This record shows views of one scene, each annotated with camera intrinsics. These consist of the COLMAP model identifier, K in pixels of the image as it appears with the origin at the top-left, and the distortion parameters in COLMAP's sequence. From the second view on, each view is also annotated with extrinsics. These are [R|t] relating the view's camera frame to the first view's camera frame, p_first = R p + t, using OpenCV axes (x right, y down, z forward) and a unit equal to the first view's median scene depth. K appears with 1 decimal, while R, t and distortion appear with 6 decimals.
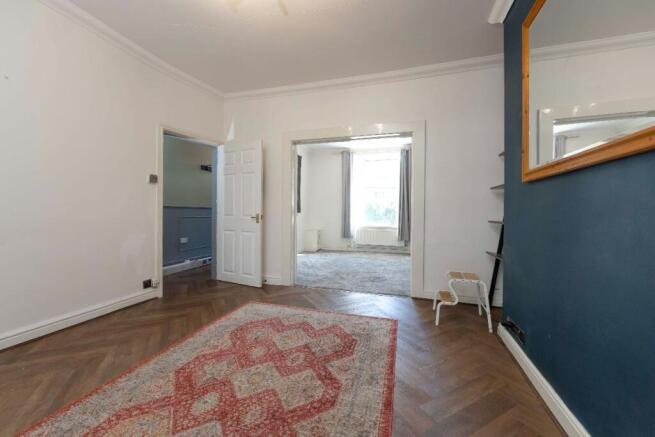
lens RADIAL K [[256.9, 0, 334.1], [0, 256.9, 214.9], [0, 0, 1]] dist [-0.009751, -0.000402]
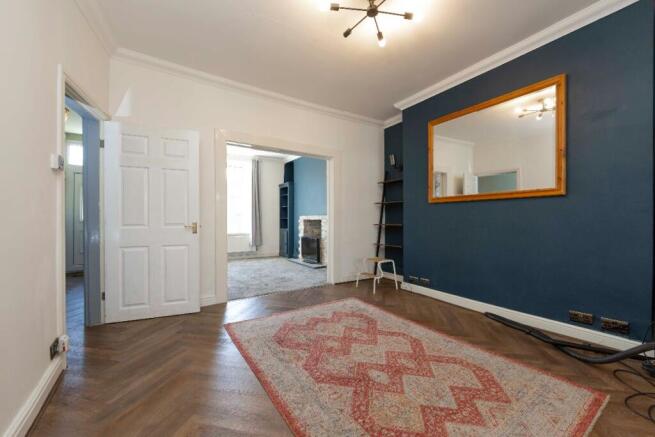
lens RADIAL K [[256.9, 0, 325.1], [0, 256.9, 222.6], [0, 0, 1]] dist [-0.009751, -0.000402]
pose [[0.658168, -0.019575, 0.752617, -1.011914], [0.015098, 0.999804, 0.012801, -0.012060], [-0.752720, 0.002938, 0.658334, 0.245116]]
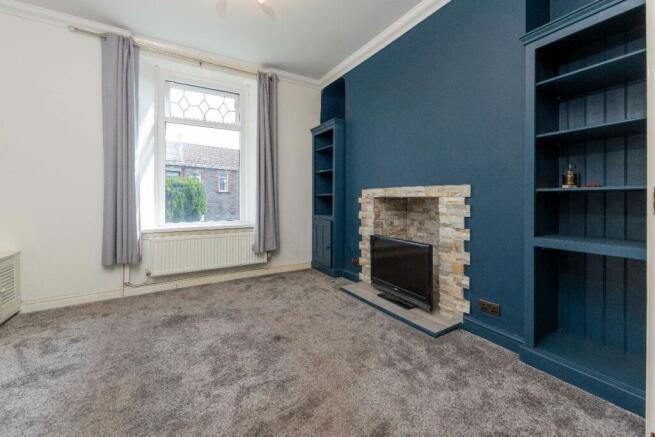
lens RADIAL K [[256.9, 0, 334.2], [0, 256.9, 206.1], [0, 0, 1]] dist [-0.009751, -0.000402]
pose [[0.654313, -0.027048, 0.755740, -0.090680], [0.012114, 0.999607, 0.025288, -0.001175], [-0.756126, -0.007391, 0.654384, 1.654095]]
